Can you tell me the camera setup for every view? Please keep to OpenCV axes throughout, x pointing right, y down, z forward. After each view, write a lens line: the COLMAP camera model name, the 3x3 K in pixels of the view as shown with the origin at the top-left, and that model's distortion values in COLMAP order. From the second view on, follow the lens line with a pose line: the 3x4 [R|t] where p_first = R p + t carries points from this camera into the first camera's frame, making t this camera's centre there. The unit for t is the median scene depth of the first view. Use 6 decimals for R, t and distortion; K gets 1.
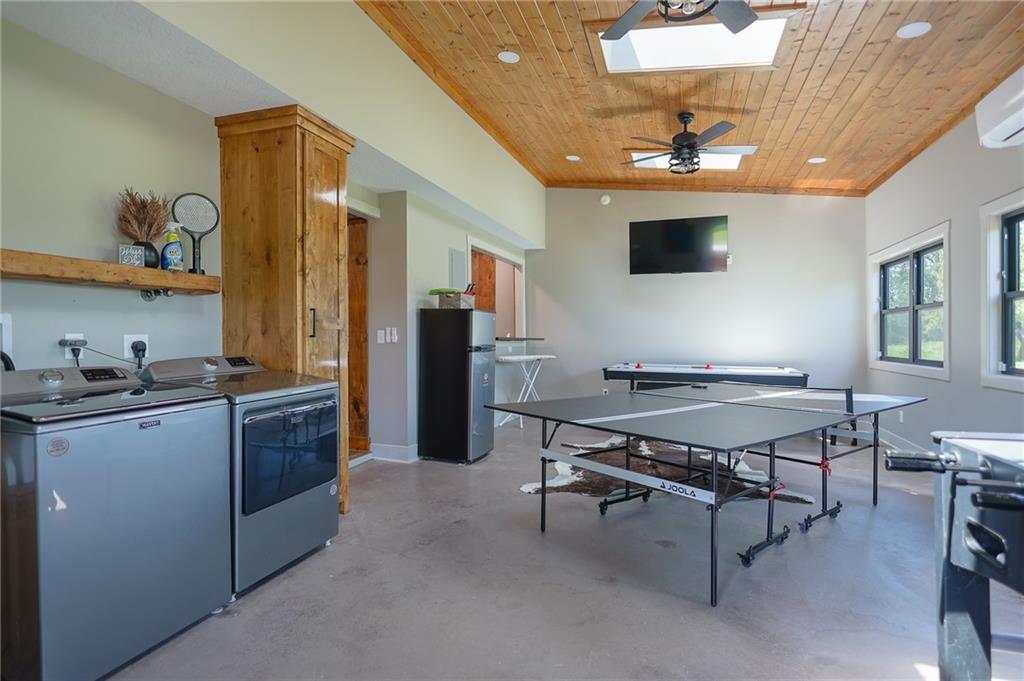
lens RADIAL K [[508.8, 0, 508.1], [0, 508.8, 338.7], [0, 0, 1]] dist [-0.002463, 0.001820]
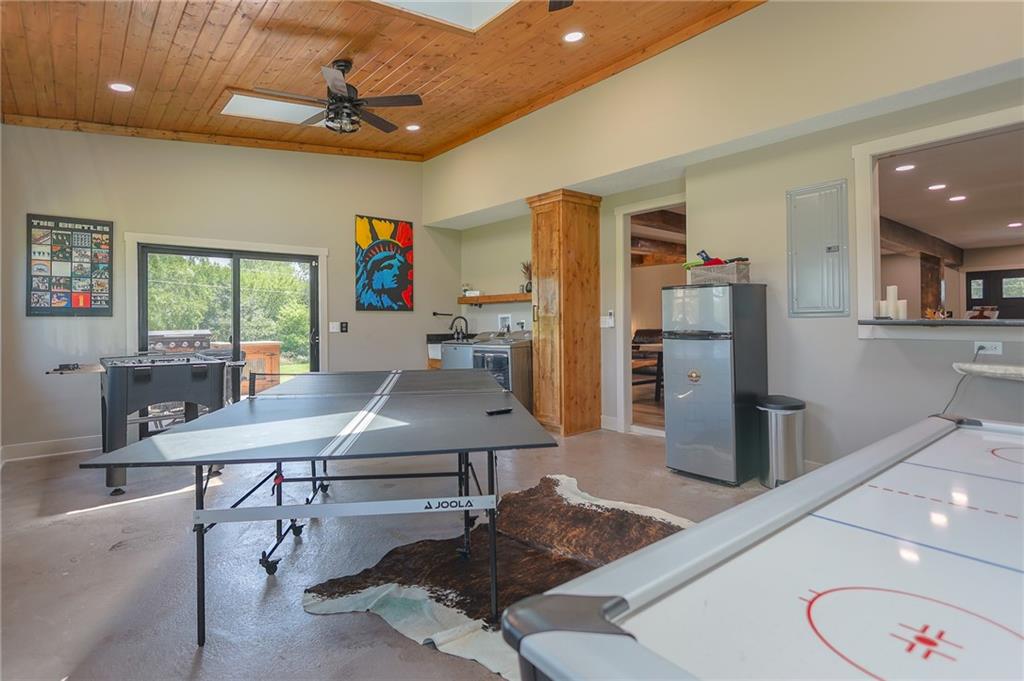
lens RADIAL K [[508.8, 0, 507.4], [0, 508.8, 342.7], [0, 0, 1]] dist [-0.002463, 0.001820]
pose [[-0.504440, 0.035645, -0.862711, 0.902518], [-0.002689, 0.999078, 0.042851, -0.001797], [0.863443, 0.023936, -0.503879, 1.378126]]
